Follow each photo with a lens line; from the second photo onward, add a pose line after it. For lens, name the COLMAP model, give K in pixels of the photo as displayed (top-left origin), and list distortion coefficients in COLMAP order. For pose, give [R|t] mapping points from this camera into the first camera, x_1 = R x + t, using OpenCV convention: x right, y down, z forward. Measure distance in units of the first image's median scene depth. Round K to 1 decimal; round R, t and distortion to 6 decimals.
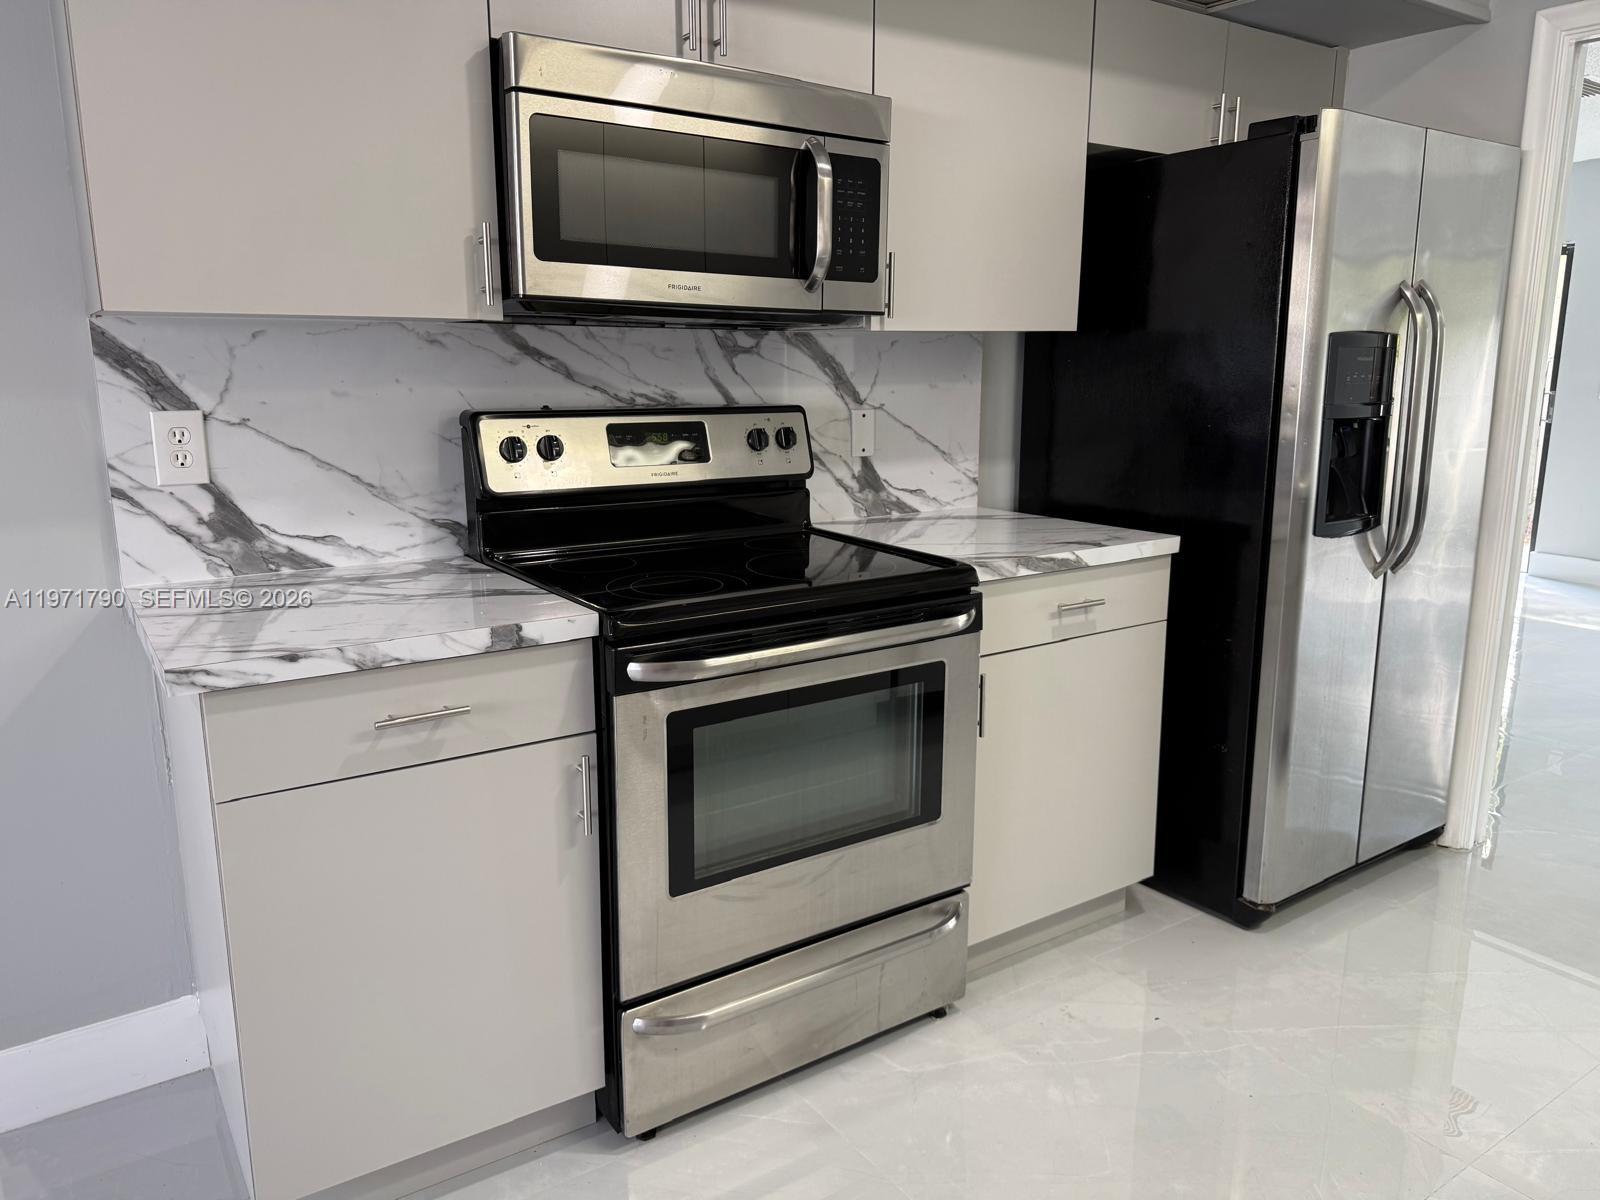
lens RADIAL K [[1106.5, 0, 795.3], [0, 1106.5, 599.8], [0, 0, 1]] dist [0.052525, -0.051882]
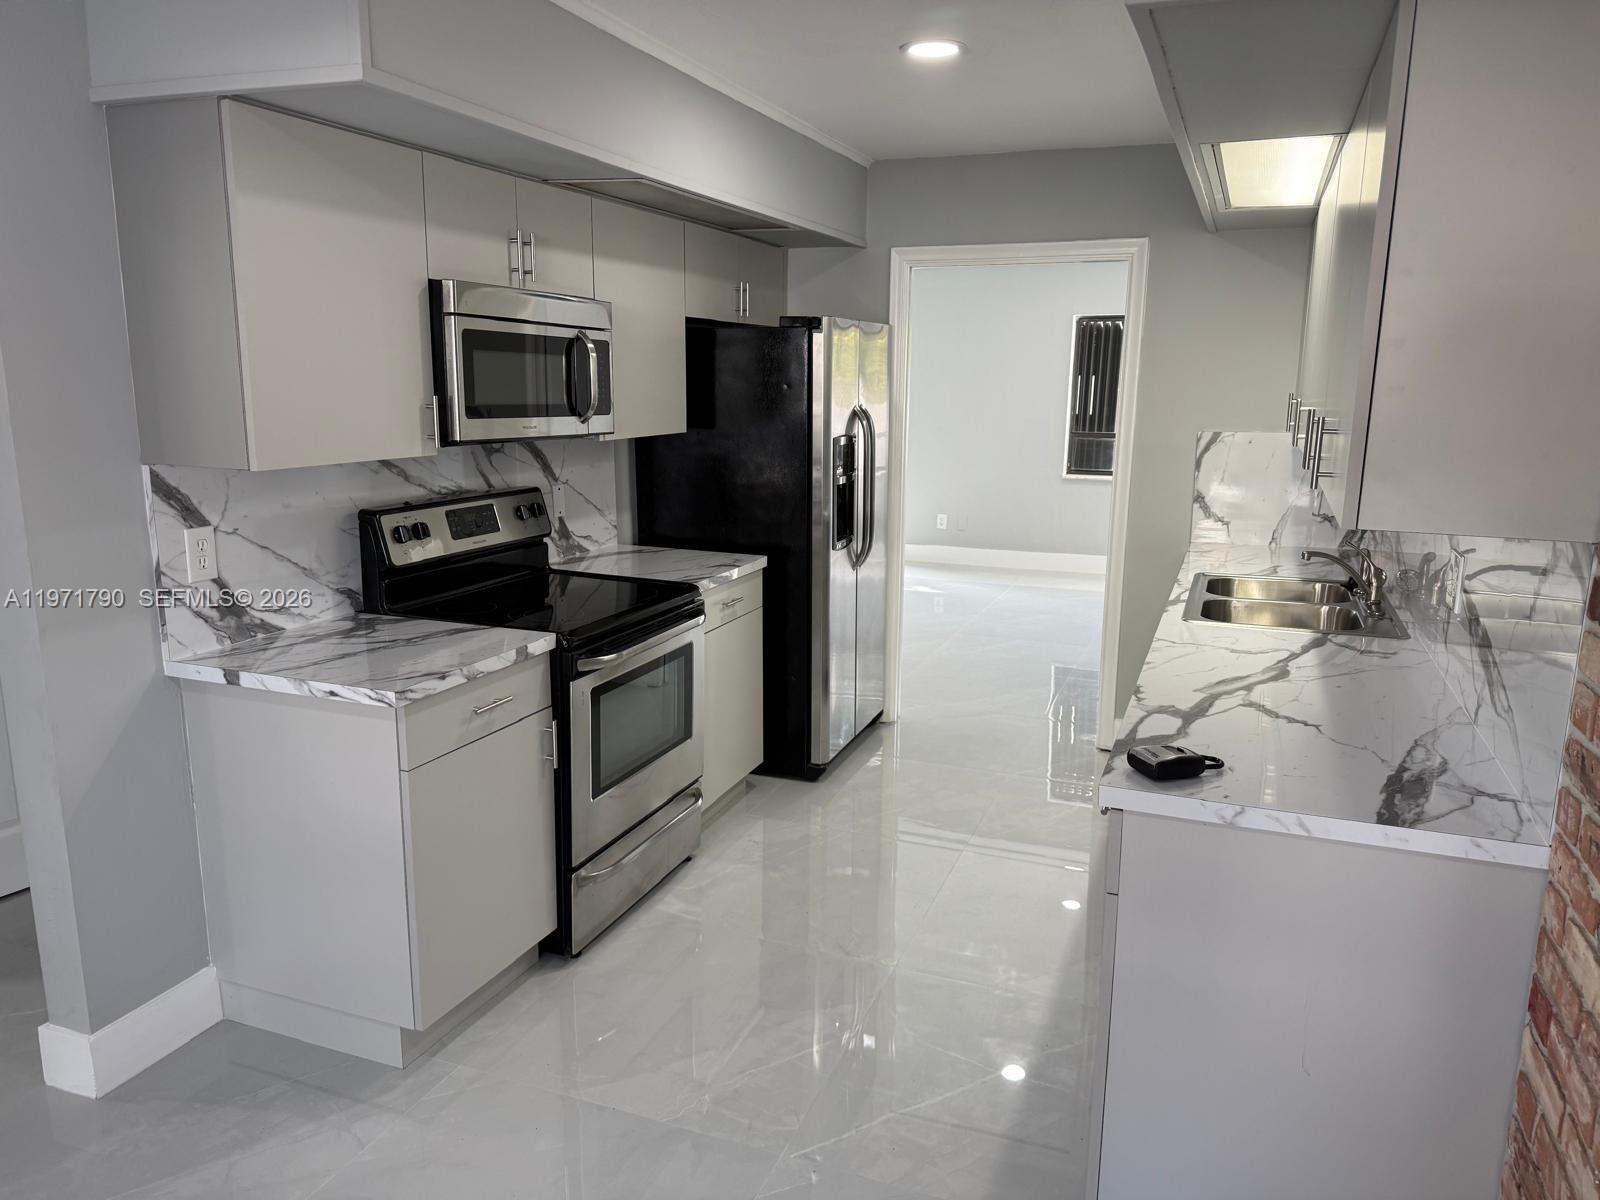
lens RADIAL K [[1106.5, 0, 816.1], [0, 1106.5, 599.9], [0, 0, 1]] dist [0.052525, -0.051882]
pose [[0.816882, -0.102698, 0.567589, -0.632385], [0.104213, 0.994106, 0.029886, -0.038072], [-0.567313, 0.034737, 0.822770, -0.479732]]
